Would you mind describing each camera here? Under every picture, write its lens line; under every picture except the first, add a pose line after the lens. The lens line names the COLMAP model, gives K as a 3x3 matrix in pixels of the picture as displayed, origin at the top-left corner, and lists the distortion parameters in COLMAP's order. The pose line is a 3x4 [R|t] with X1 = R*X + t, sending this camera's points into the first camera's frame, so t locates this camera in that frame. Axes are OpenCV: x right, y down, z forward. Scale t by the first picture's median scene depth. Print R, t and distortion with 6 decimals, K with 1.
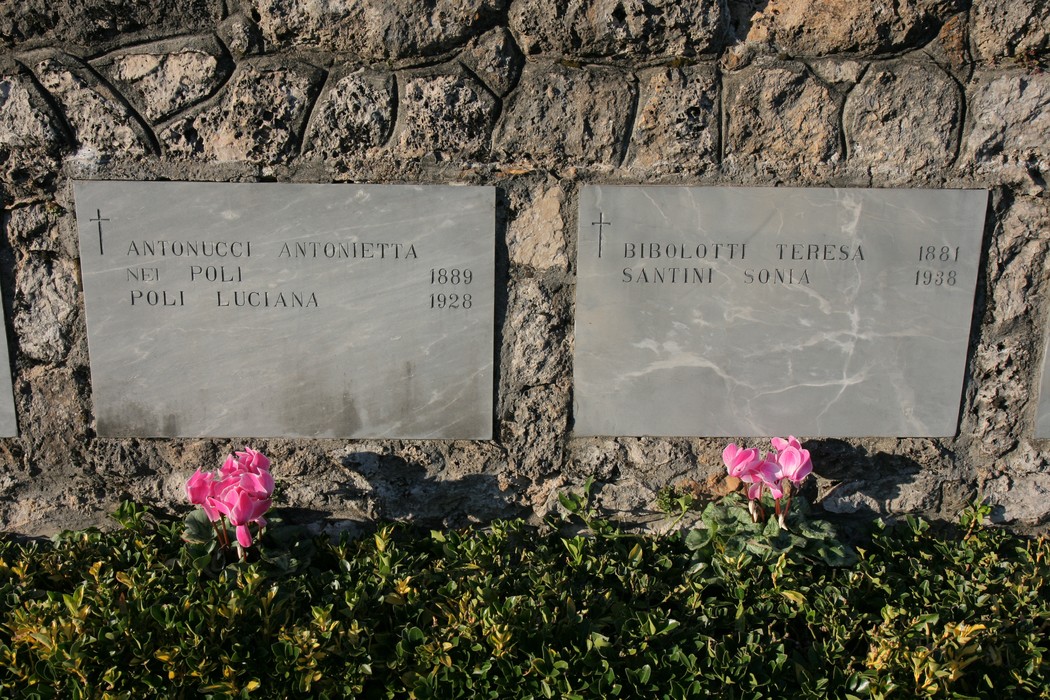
lens RADIAL K [[473.4, 0, 524.8], [0, 473.4, 346.7], [0, 0, 1]] dist [0.011030, 0.002599]
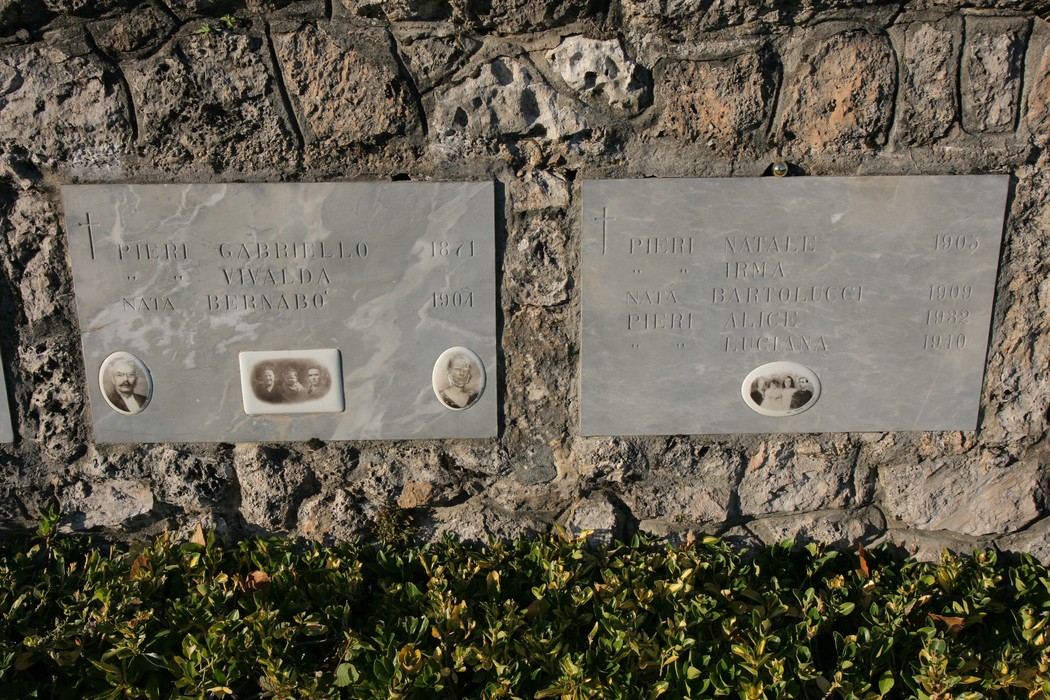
lens RADIAL K [[473.4, 0, 524.8], [0, 473.4, 345.7], [0, 0, 1]] dist [0.011030, 0.002599]
pose [[0.998175, -0.014694, -0.058580, 1.988135], [0.015608, 0.999763, 0.015174, -0.004679], [0.058344, -0.016061, 0.998167, 0.098641]]
